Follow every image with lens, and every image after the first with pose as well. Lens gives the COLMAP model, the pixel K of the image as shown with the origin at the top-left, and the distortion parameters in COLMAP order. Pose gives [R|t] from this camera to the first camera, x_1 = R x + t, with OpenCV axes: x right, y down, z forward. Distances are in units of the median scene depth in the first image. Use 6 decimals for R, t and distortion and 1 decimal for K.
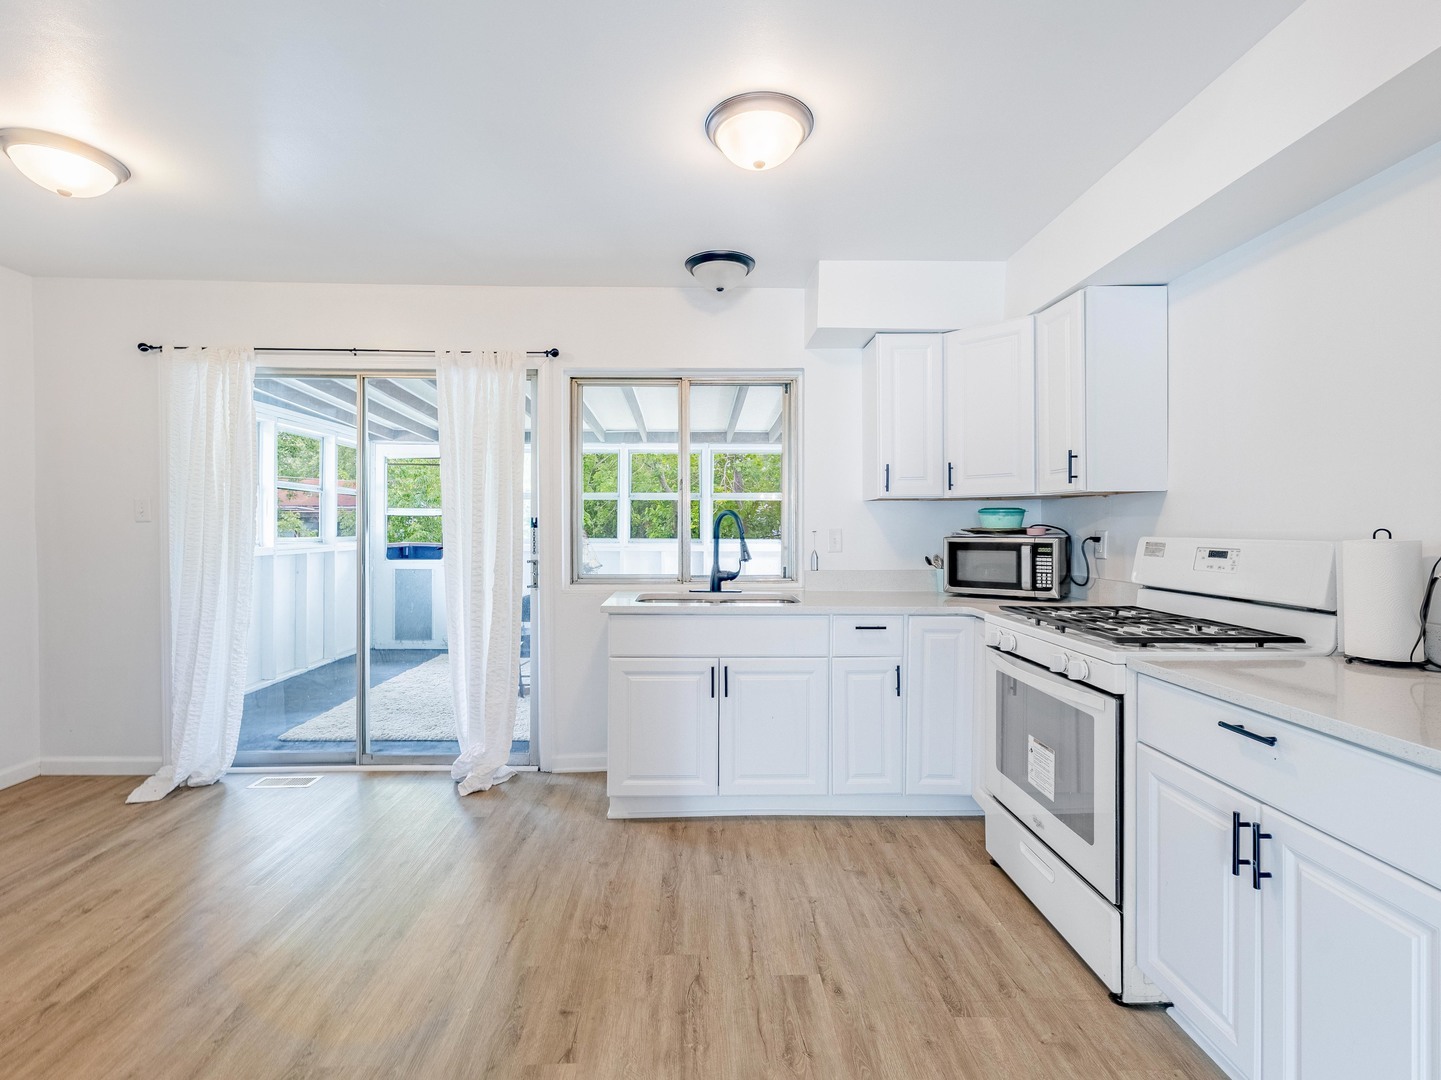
lens RADIAL K [[661.8, 0, 718.3], [0, 661.8, 532.5], [0, 0, 1]] dist [-0.001245, -0.000175]
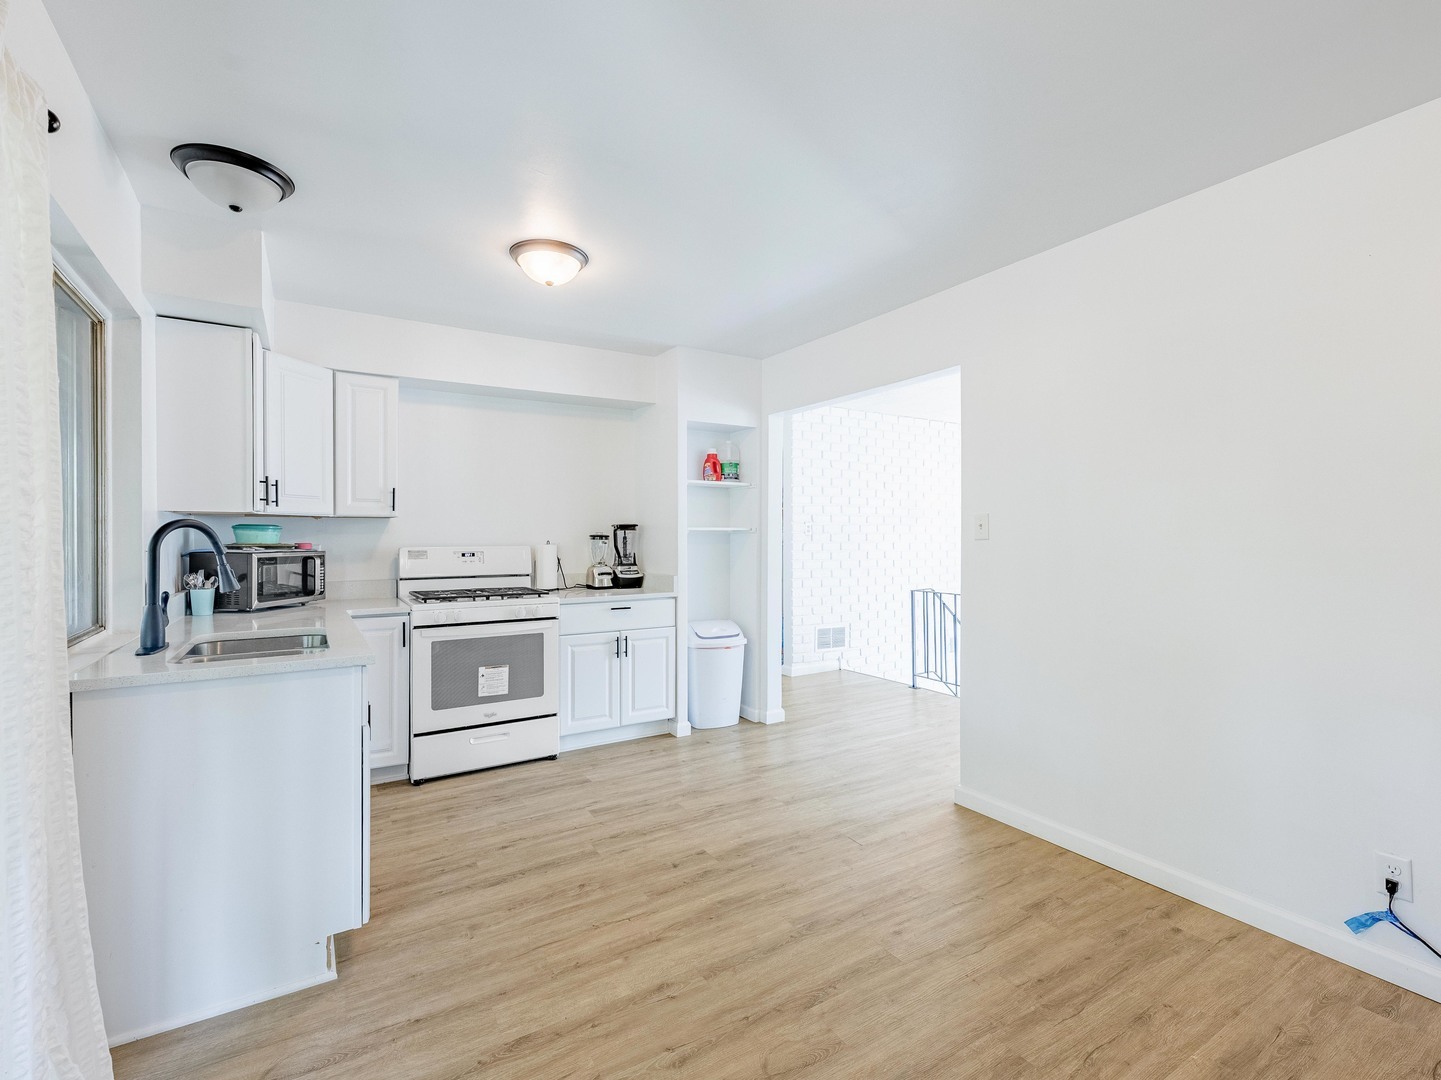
lens RADIAL K [[661.8, 0, 718.3], [0, 661.8, 532.5], [0, 0, 1]] dist [-0.001245, -0.000175]
pose [[-0.508319, 0.005920, 0.861149, -1.276035], [0.009365, 0.999955, -0.001346, -0.021890], [-0.861118, 0.007380, -0.508352, 1.352364]]
